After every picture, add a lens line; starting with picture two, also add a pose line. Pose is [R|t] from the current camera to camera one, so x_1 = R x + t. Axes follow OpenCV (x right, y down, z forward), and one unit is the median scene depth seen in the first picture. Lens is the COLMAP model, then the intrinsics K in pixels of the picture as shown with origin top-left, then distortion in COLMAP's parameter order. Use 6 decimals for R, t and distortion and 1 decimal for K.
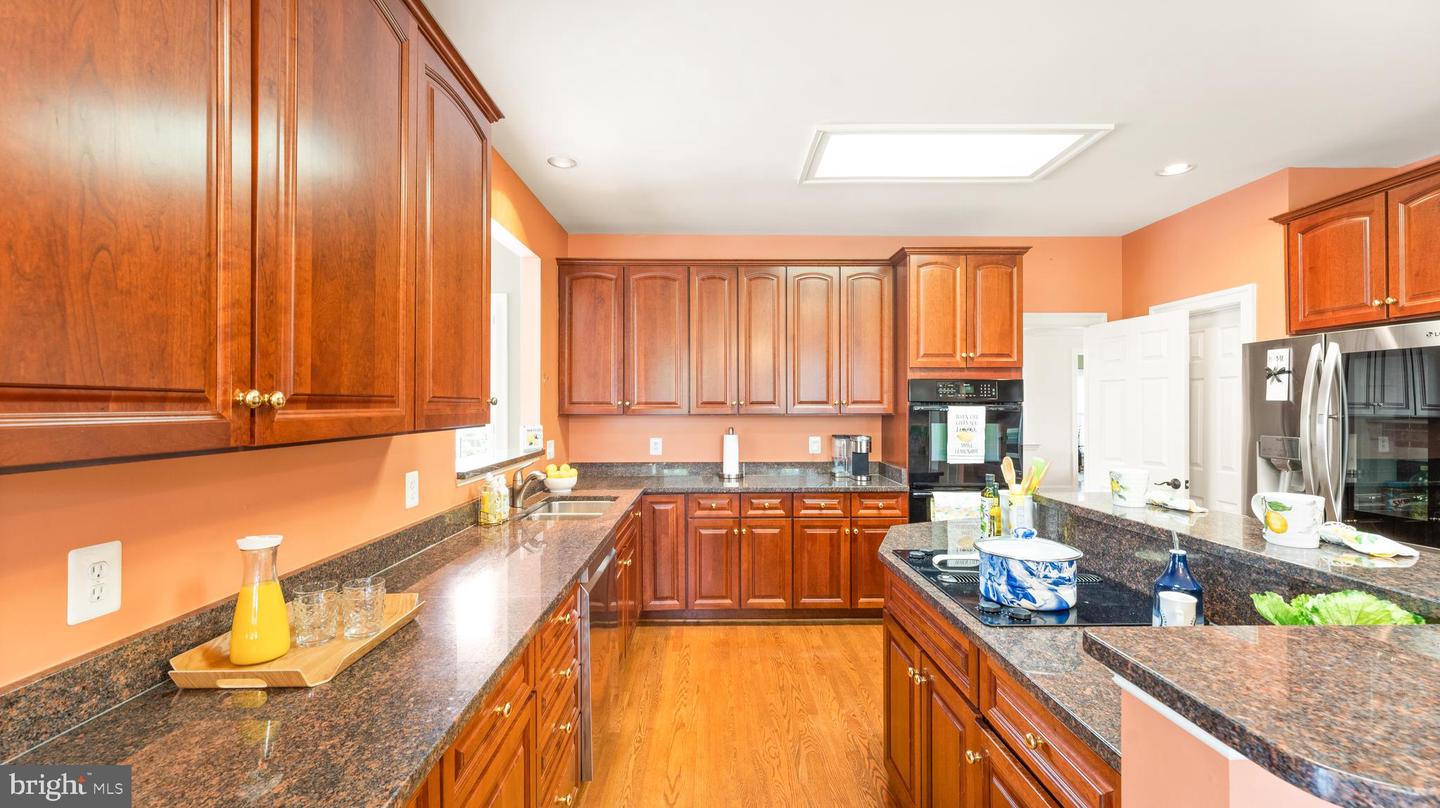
lens RADIAL K [[591.8, 0, 720.0], [0, 591.8, 404.0], [0, 0, 1]] dist [0.003109, 0.000127]
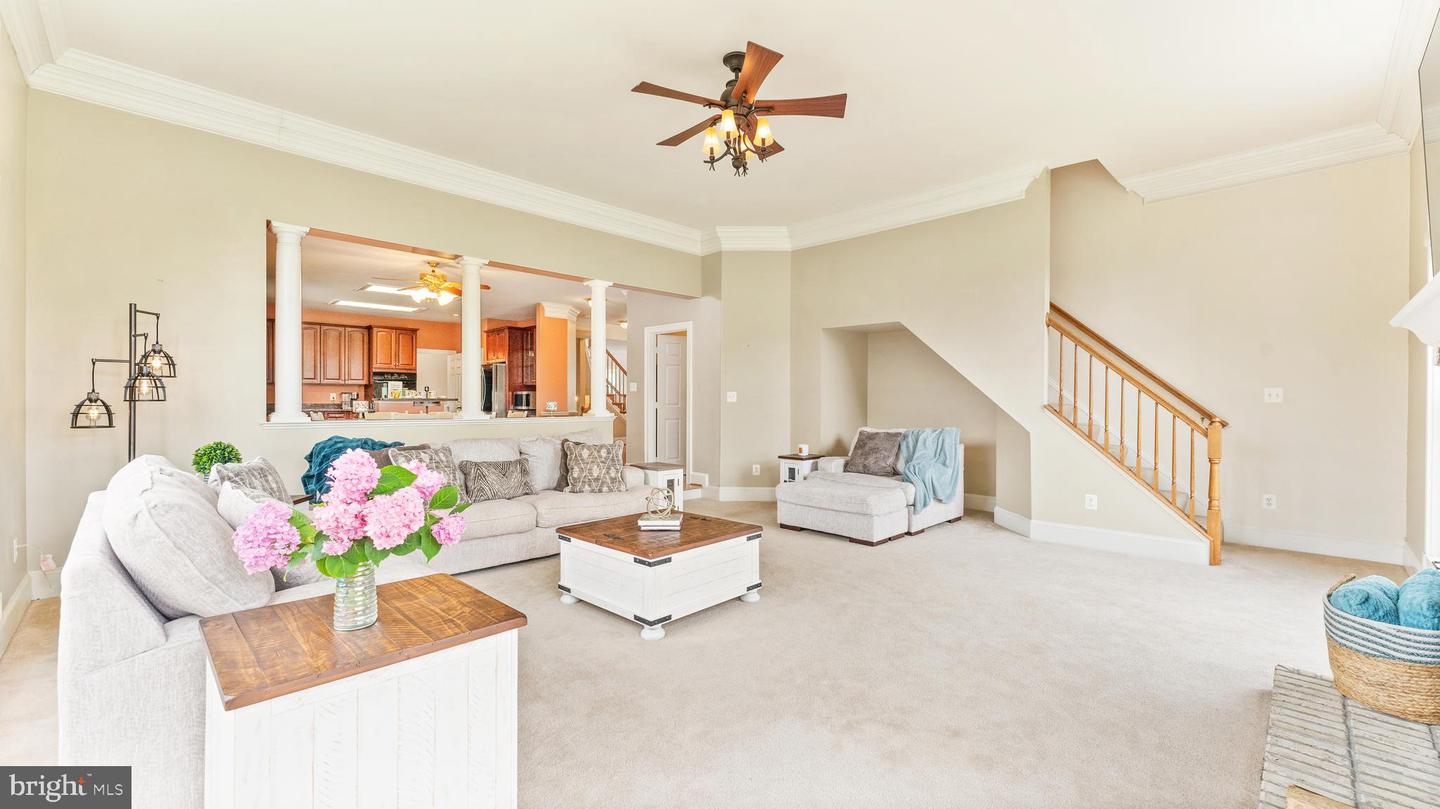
lens RADIAL K [[591.8, 0, 720.0], [0, 591.8, 404.5], [0, 0, 1]] dist [0.003109, 0.000127]
pose [[0.718287, 0.001613, 0.695745, -0.462242], [-0.006514, 0.999969, 0.004408, 0.092127], [-0.695716, -0.007698, 0.718275, -2.196576]]
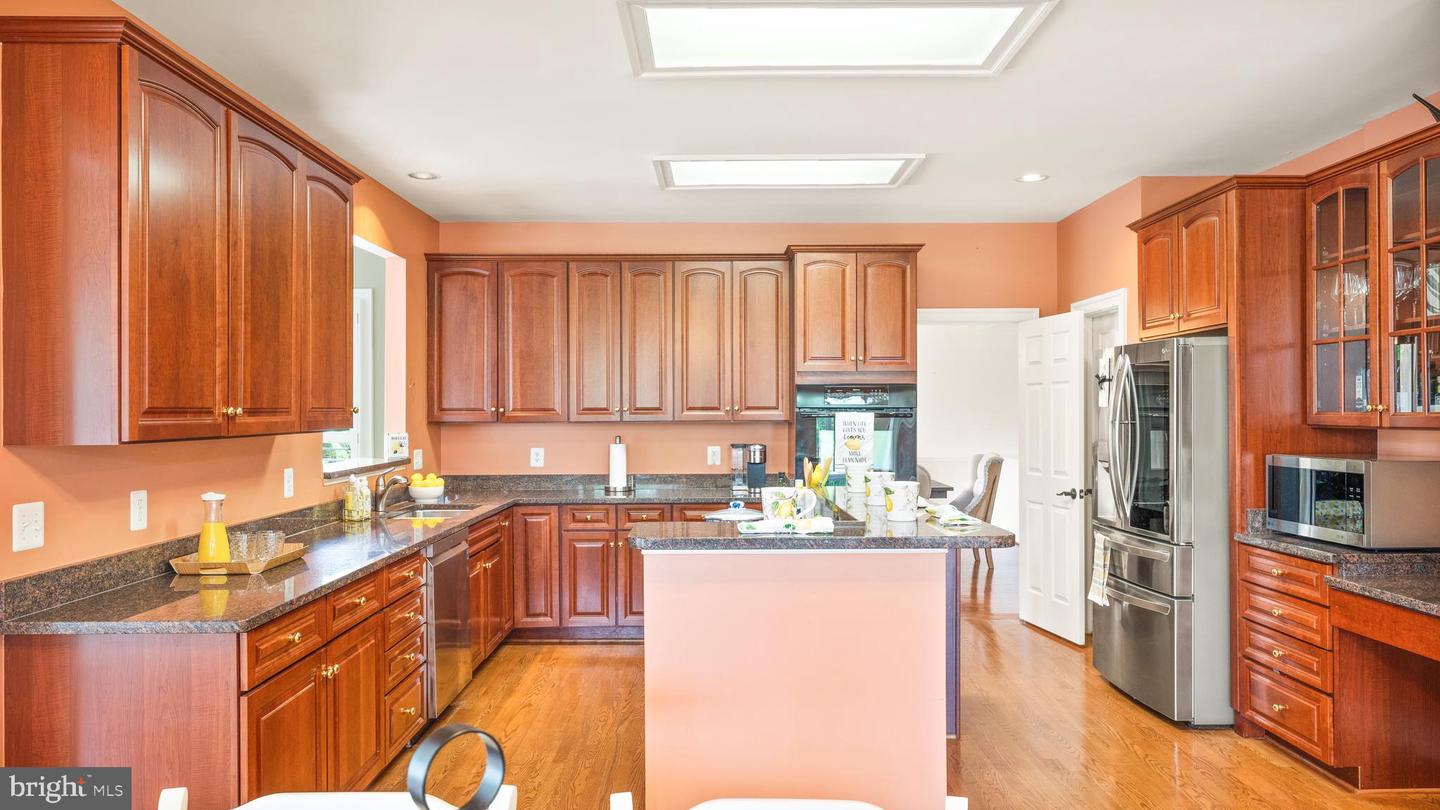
lens RADIAL K [[947.0, 0, 720.0], [0, 947.0, 405.0], [0, 0, 1]] dist [0.005490, 0.002067]
pose [[0.999995, -0.001873, -0.002523, 0.202546], [0.001868, 0.999996, -0.002068, -0.005153], [0.002527, 0.002063, 0.999995, -0.516283]]
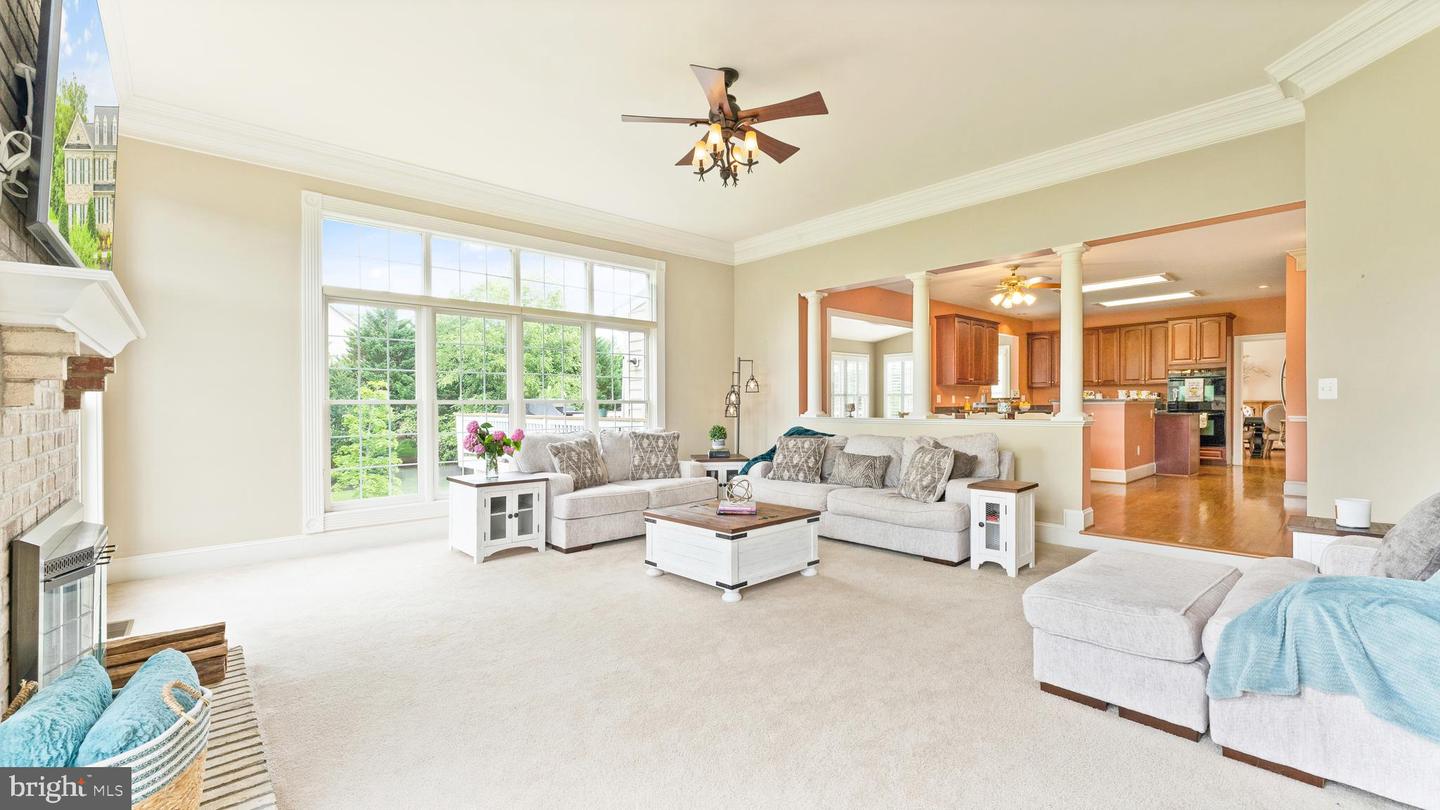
lens RADIAL K [[591.8, 0, 720.0], [0, 591.8, 405.0], [0, 0, 1]] dist [0.003109, 0.000127]
pose [[0.662813, -0.004903, -0.748769, 0.964433], [0.009927, 0.999948, 0.002239, 0.089965], [0.748719, -0.008917, 0.662827, -2.189292]]
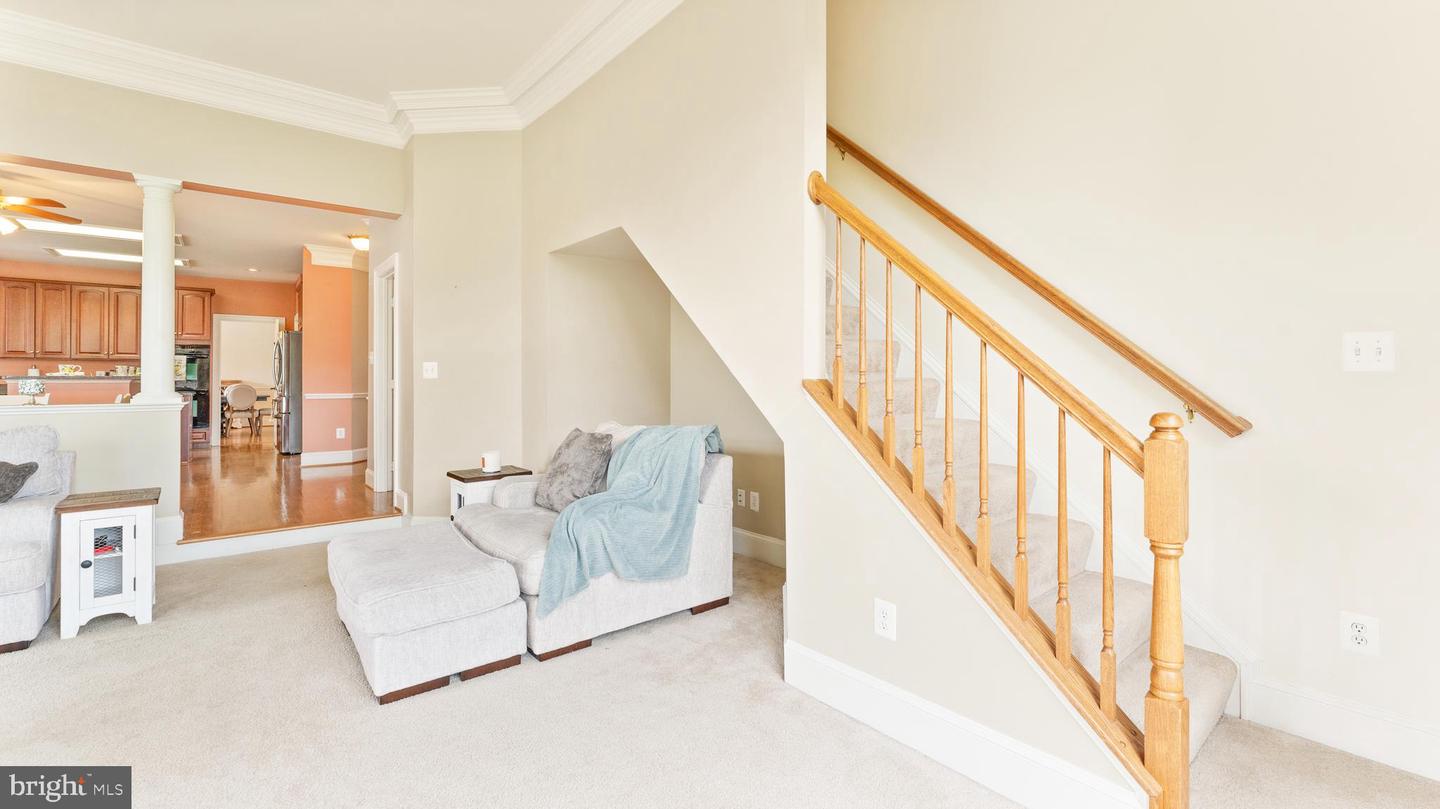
lens RADIAL K [[610.4, 0, 723.5], [0, 610.4, 374.4], [0, 0, 1]] dist [-0.002504, -0.000569]
pose [[0.779190, 0.004461, 0.626772, 0.590505], [-0.000364, 0.999978, -0.006664, 0.092385], [-0.626788, 0.004964, 0.779174, -2.164030]]
